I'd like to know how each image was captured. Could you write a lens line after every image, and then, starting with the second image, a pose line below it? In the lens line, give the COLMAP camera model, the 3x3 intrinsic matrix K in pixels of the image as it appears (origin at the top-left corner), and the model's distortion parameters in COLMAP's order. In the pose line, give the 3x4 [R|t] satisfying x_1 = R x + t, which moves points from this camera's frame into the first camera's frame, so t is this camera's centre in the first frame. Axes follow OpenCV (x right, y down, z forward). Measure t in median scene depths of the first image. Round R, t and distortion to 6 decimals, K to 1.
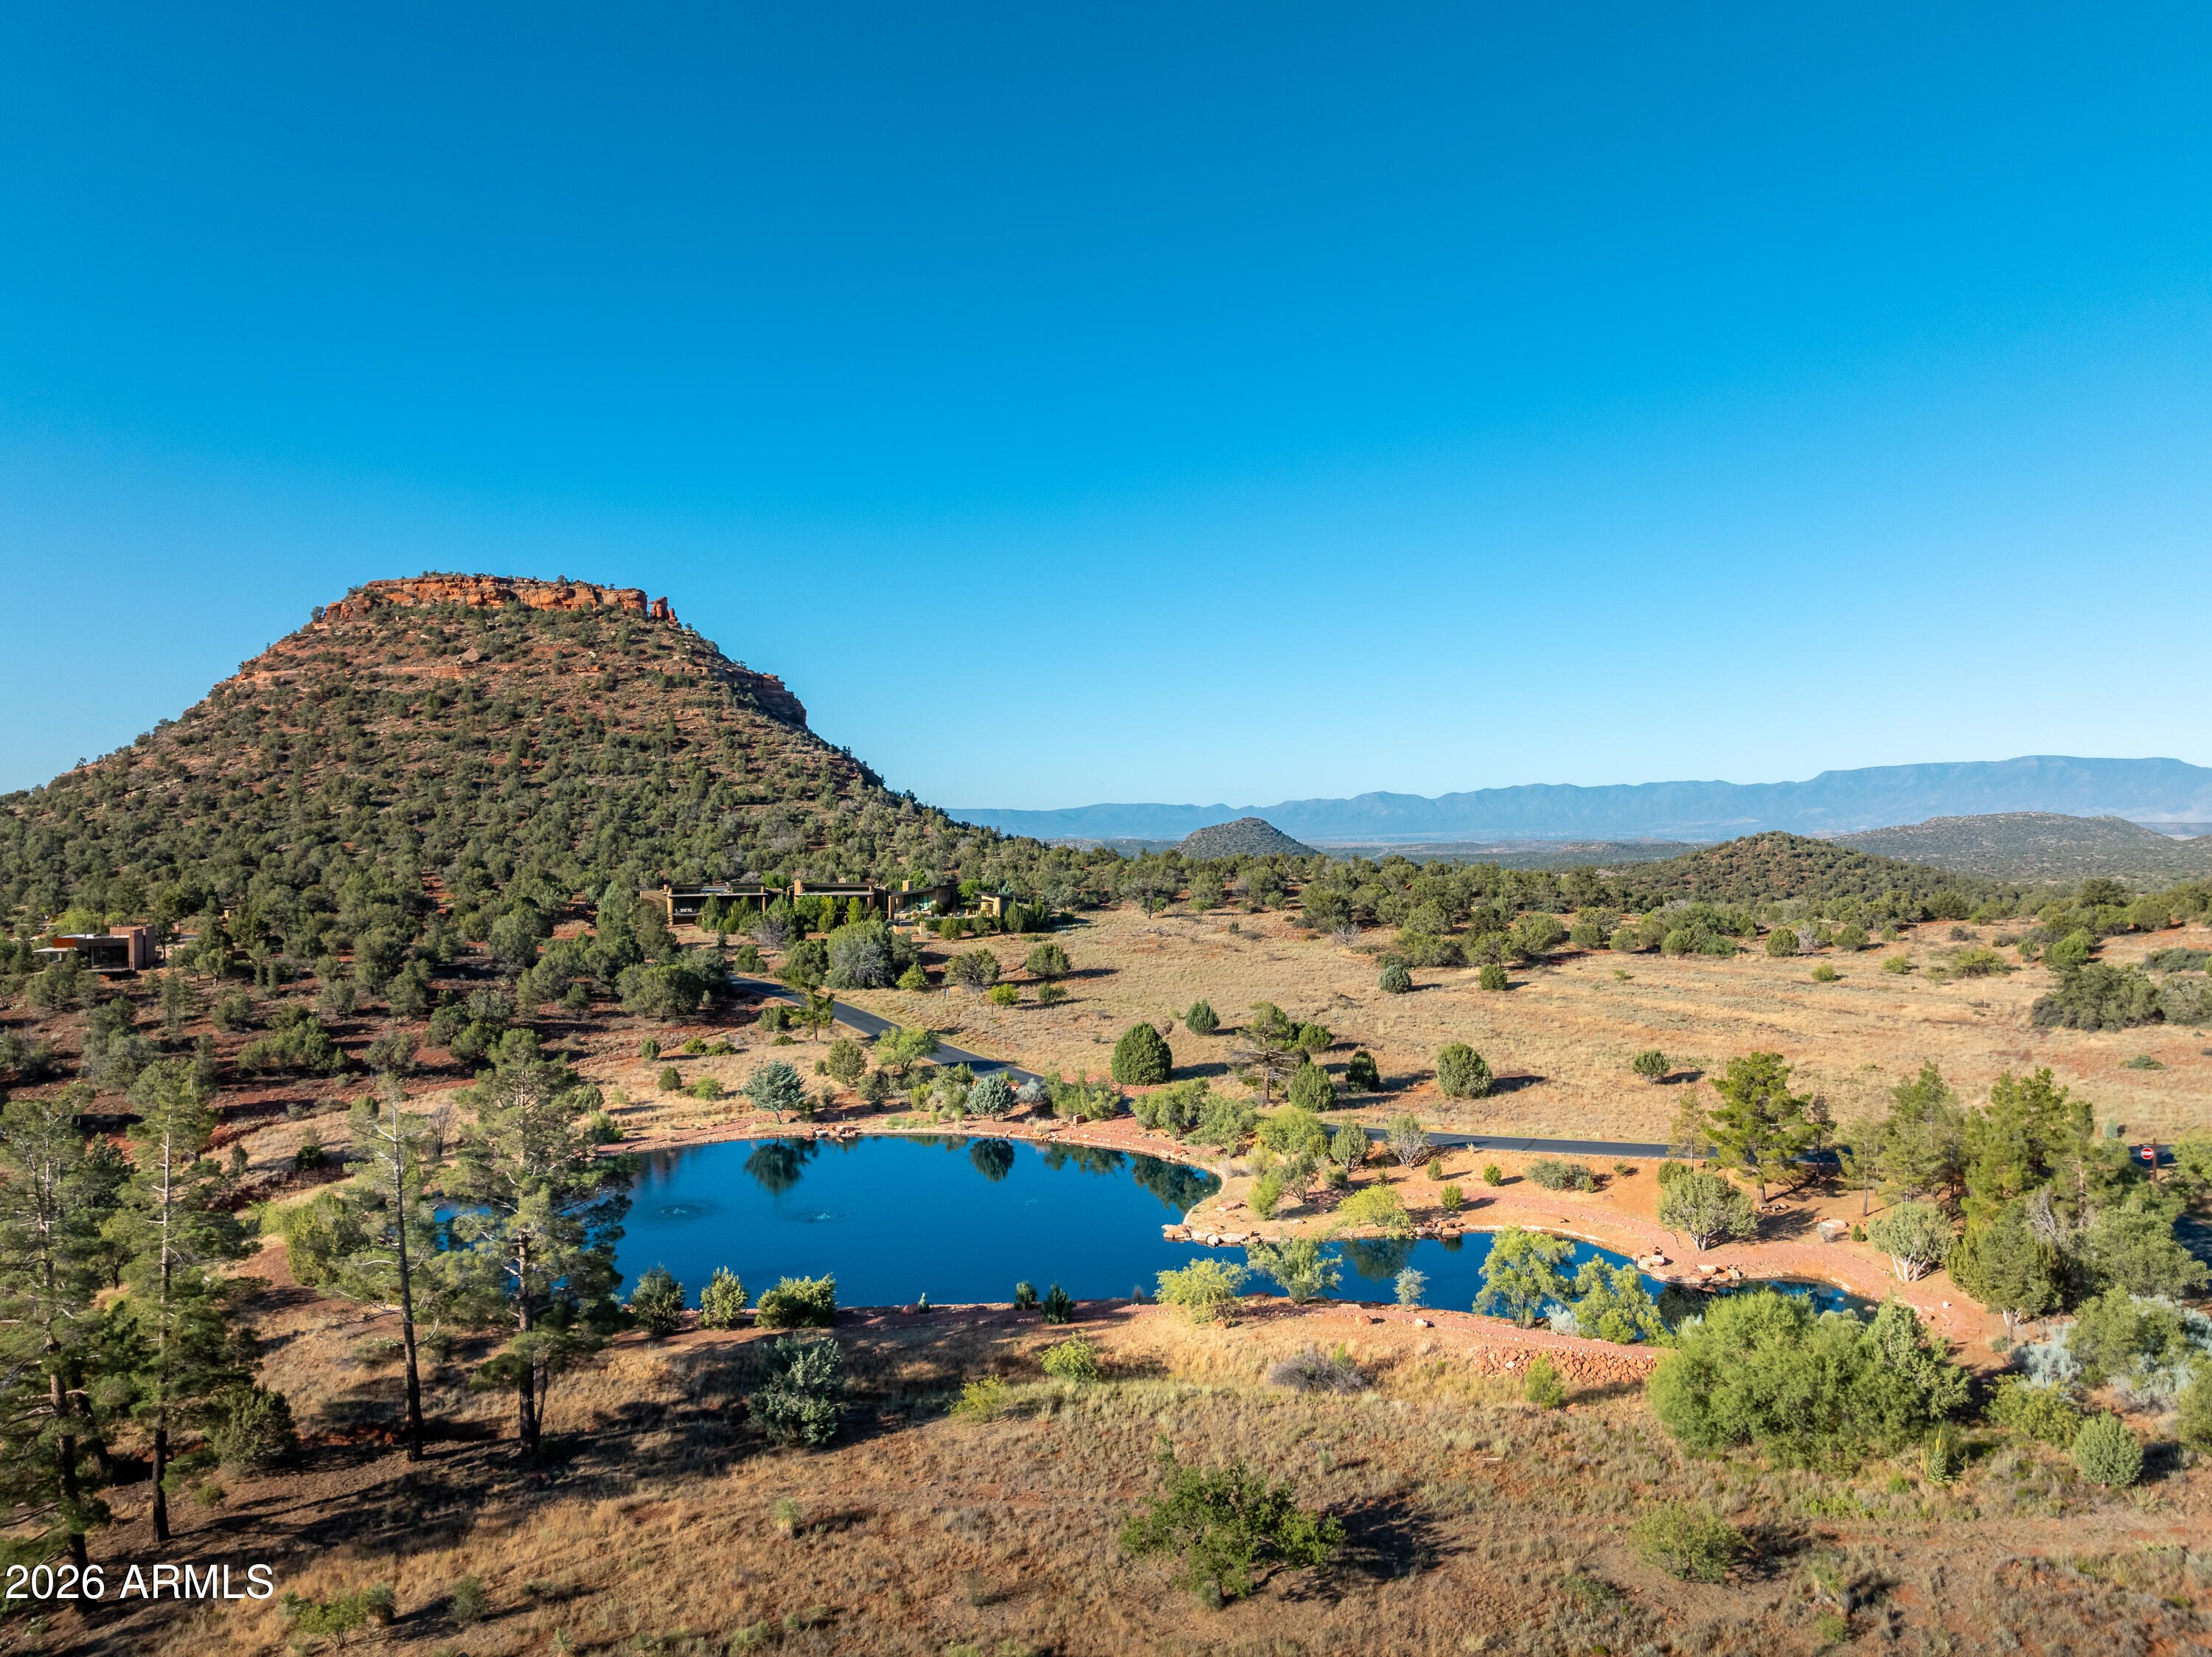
lens RADIAL K [[1557.1, 0, 1112.7], [0, 1557.1, 825.7], [0, 0, 1]] dist [-0.013939, -0.051548]
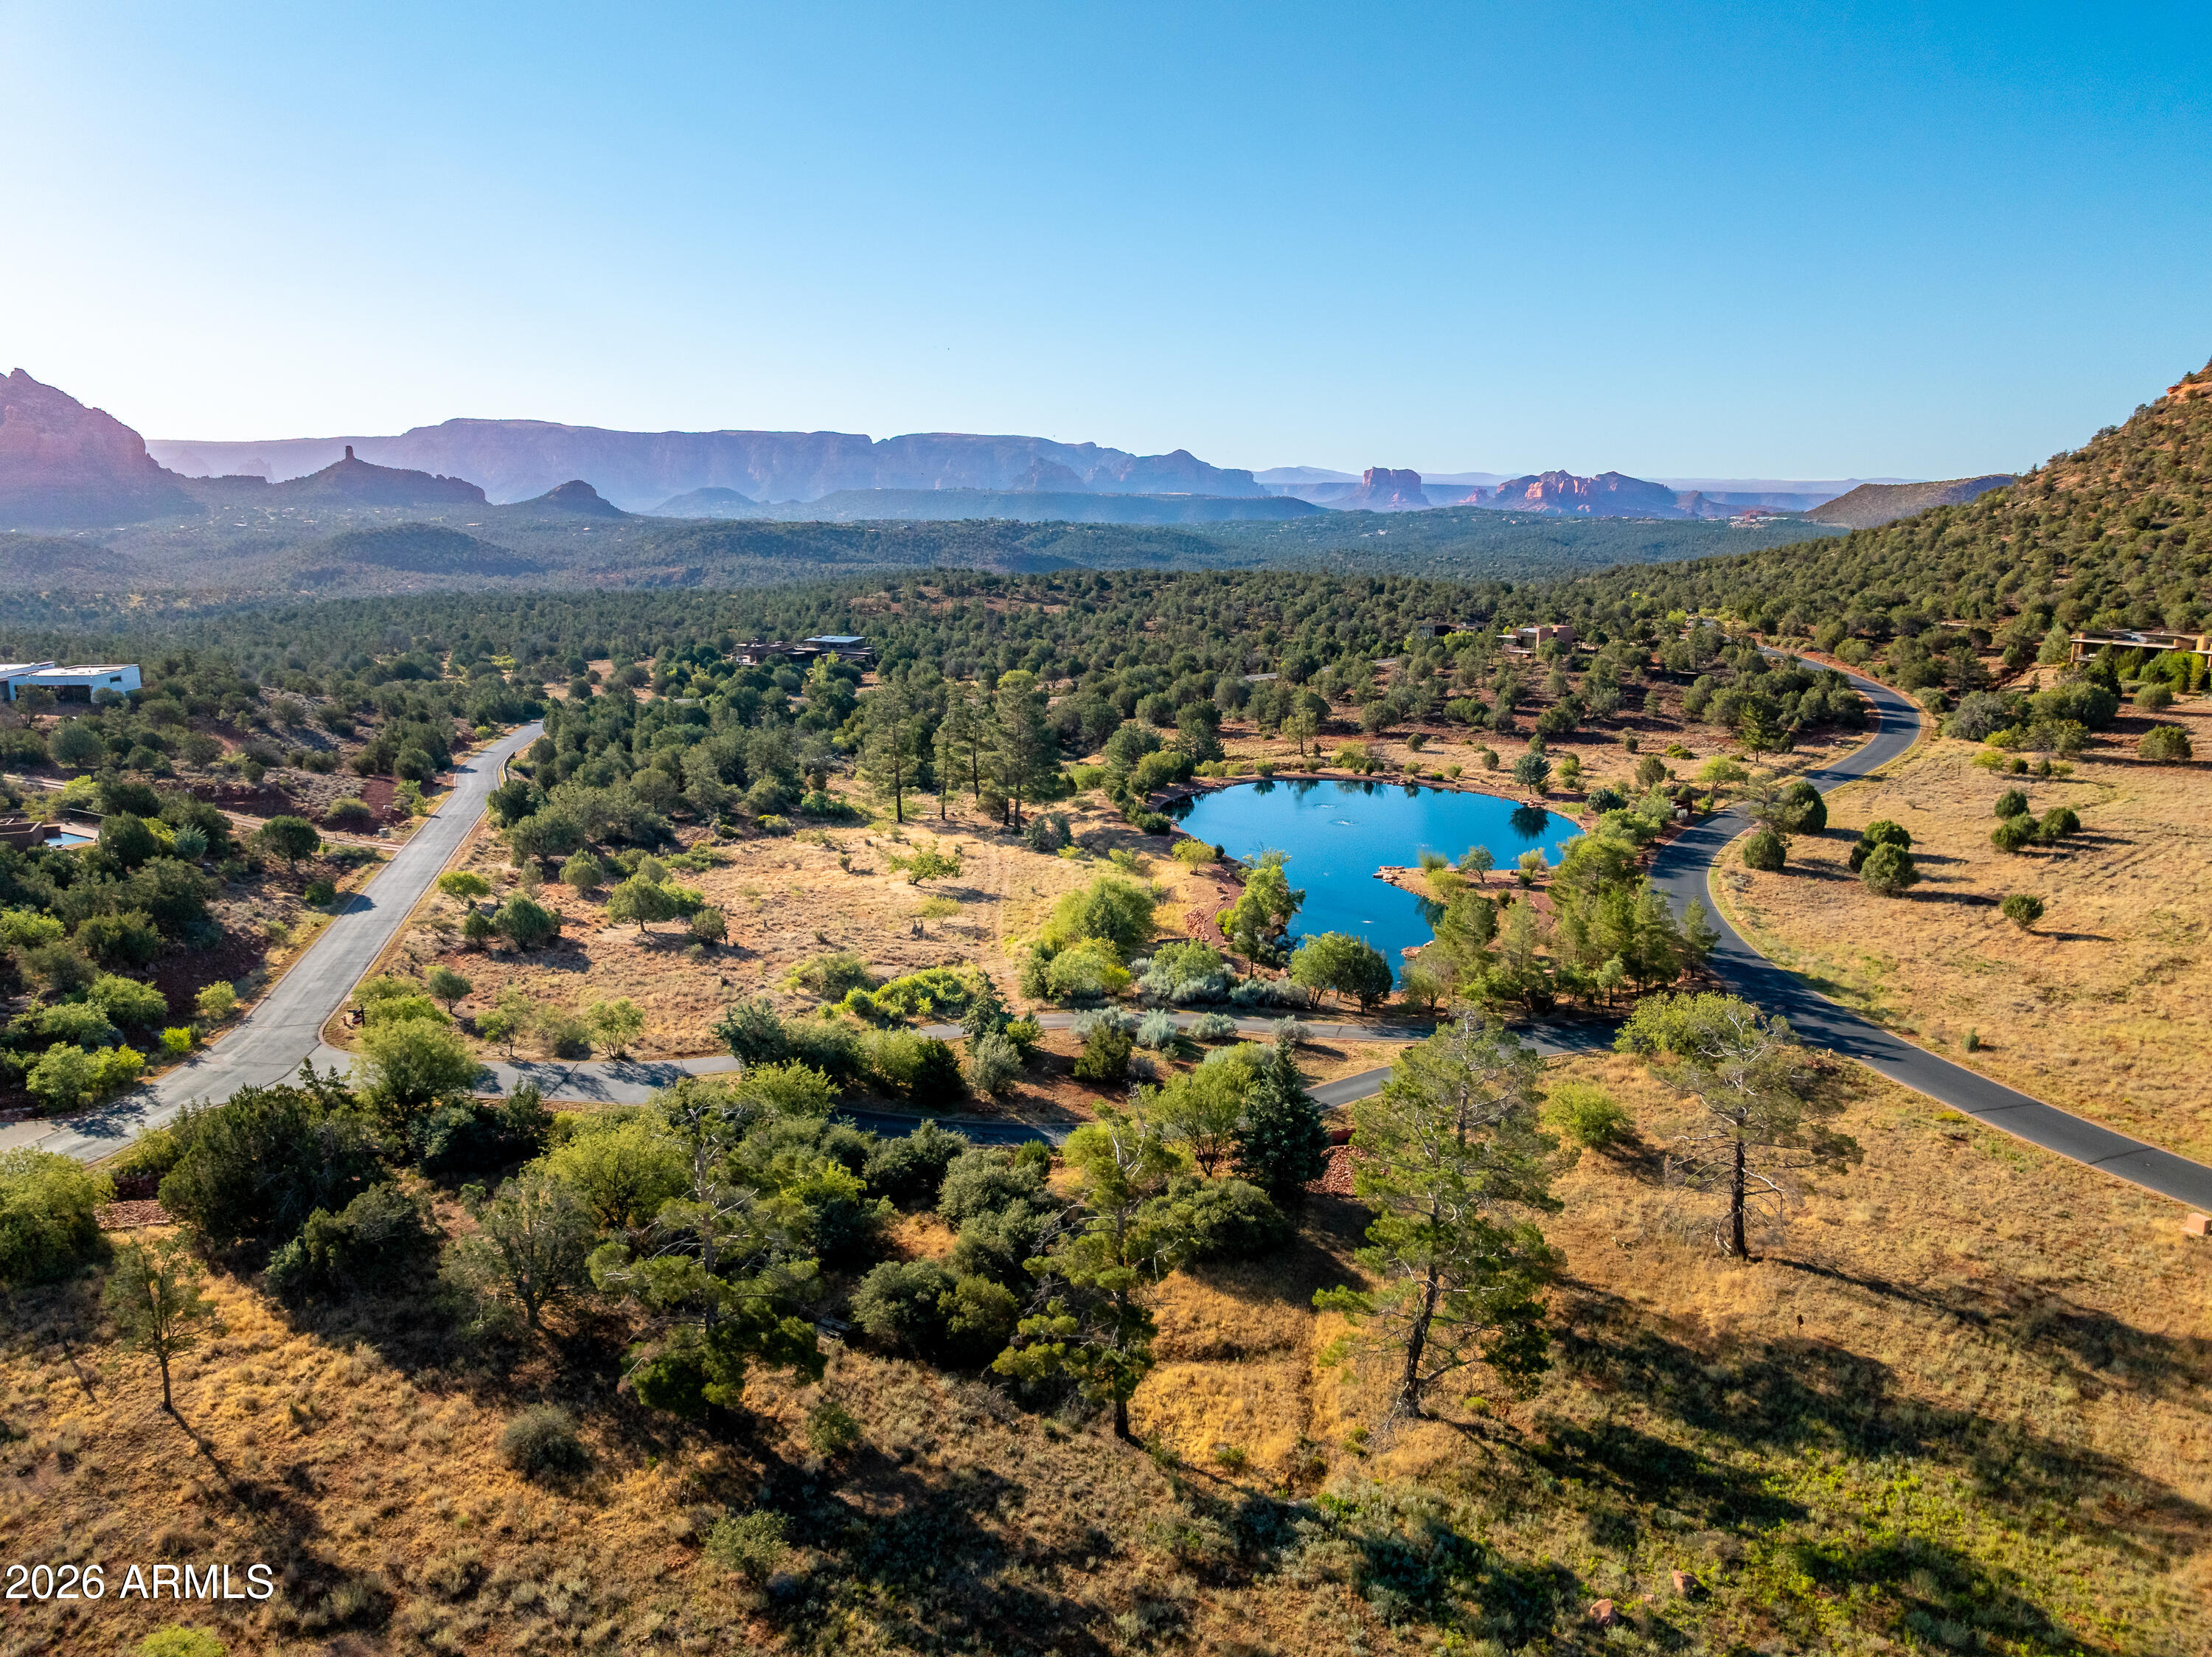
lens RADIAL K [[1557.1, 0, 1112.7], [0, 1557.1, 825.7], [0, 0, 1]] dist [-0.013939, -0.051548]
pose [[0.232780, 0.205372, -0.950598, 0.304232], [-0.004803, 0.977679, 0.210047, -0.024592], [0.972518, -0.044329, 0.228570, 0.073295]]
